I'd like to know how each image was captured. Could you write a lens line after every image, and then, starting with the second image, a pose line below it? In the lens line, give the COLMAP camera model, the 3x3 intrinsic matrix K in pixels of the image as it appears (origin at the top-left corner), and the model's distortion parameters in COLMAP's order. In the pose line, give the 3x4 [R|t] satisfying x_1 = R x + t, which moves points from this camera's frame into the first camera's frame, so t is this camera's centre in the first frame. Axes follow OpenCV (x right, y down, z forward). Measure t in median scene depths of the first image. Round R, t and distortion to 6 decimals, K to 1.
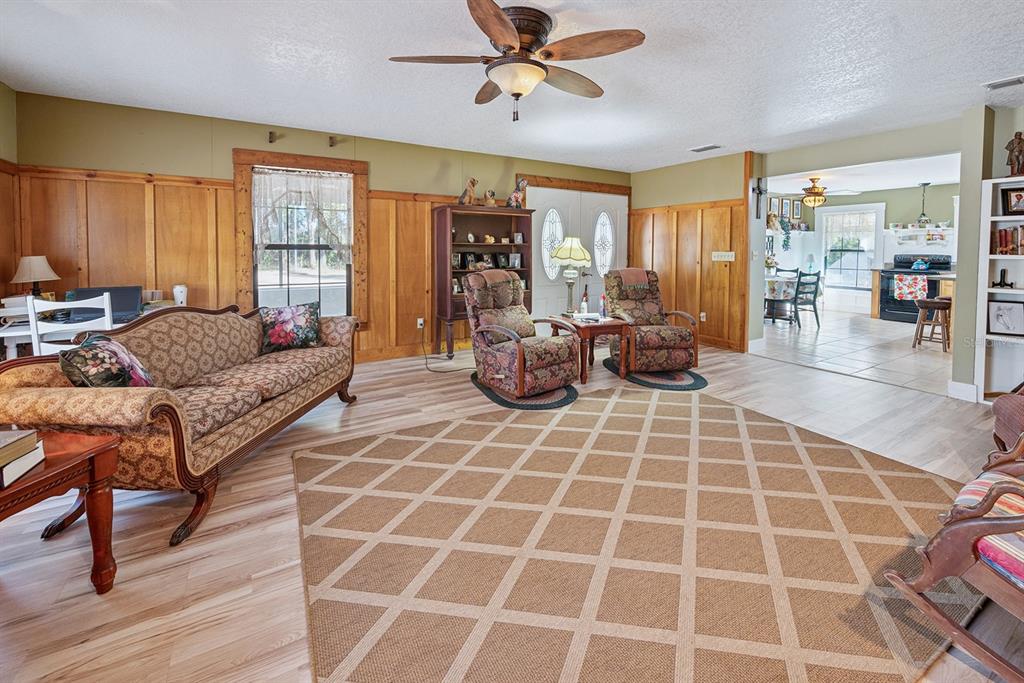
lens RADIAL K [[426.1, 0, 521.7], [0, 426.1, 258.7], [0, 0, 1]] dist [-0.002059, -0.000031]
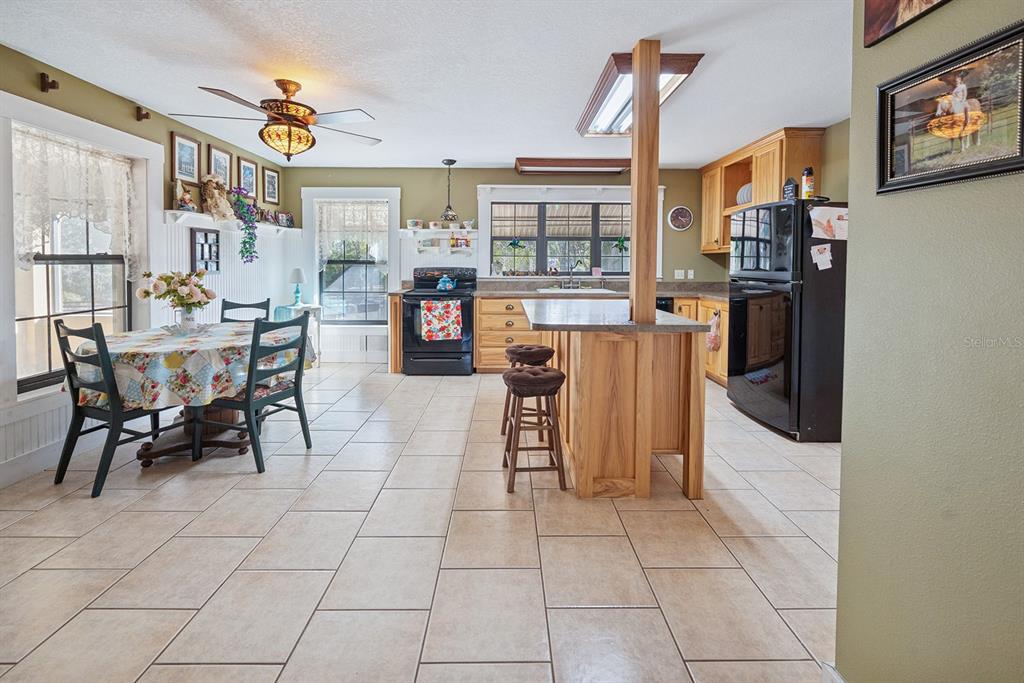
lens RADIAL K [[426.1, 0, 509.5], [0, 426.1, 274.2], [0, 0, 1]] dist [-0.002059, -0.000031]
pose [[0.512617, -0.027807, 0.858167, 0.413780], [0.019380, 0.999596, 0.020813, -0.011459], [-0.858399, 0.005963, 0.512948, 0.572283]]
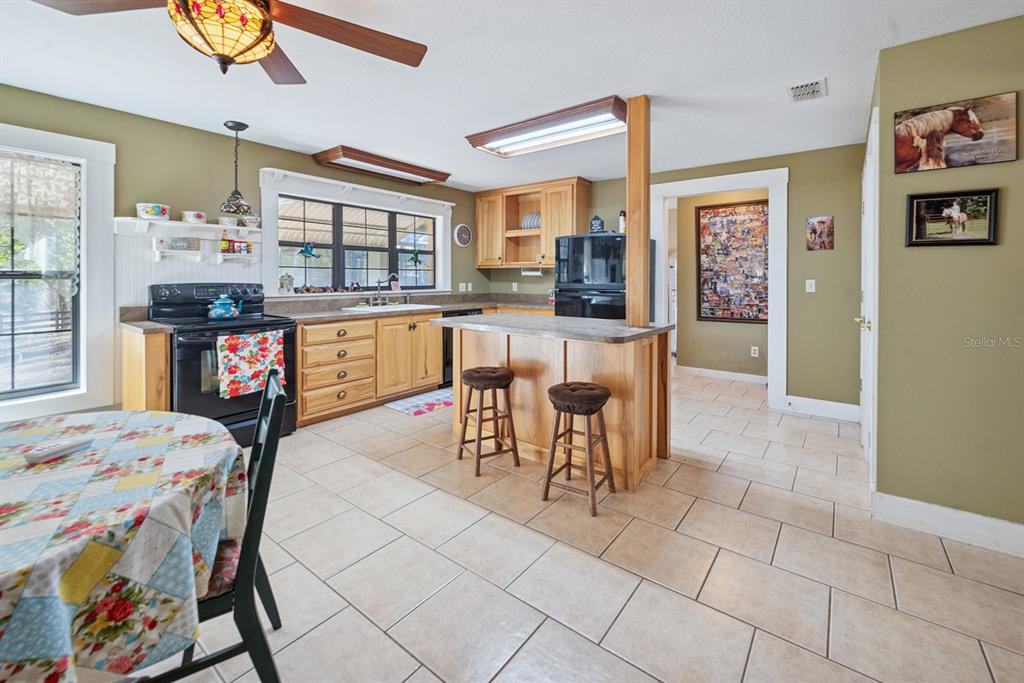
lens RADIAL K [[426.1, 0, 513.4], [0, 426.1, 279.8], [0, 0, 1]] dist [-0.002059, -0.000031]
pose [[-0.356419, -0.013907, 0.934223, 0.419011], [0.012992, 0.999719, 0.019839, -0.018445], [-0.934236, 0.019208, -0.356139, 0.881053]]
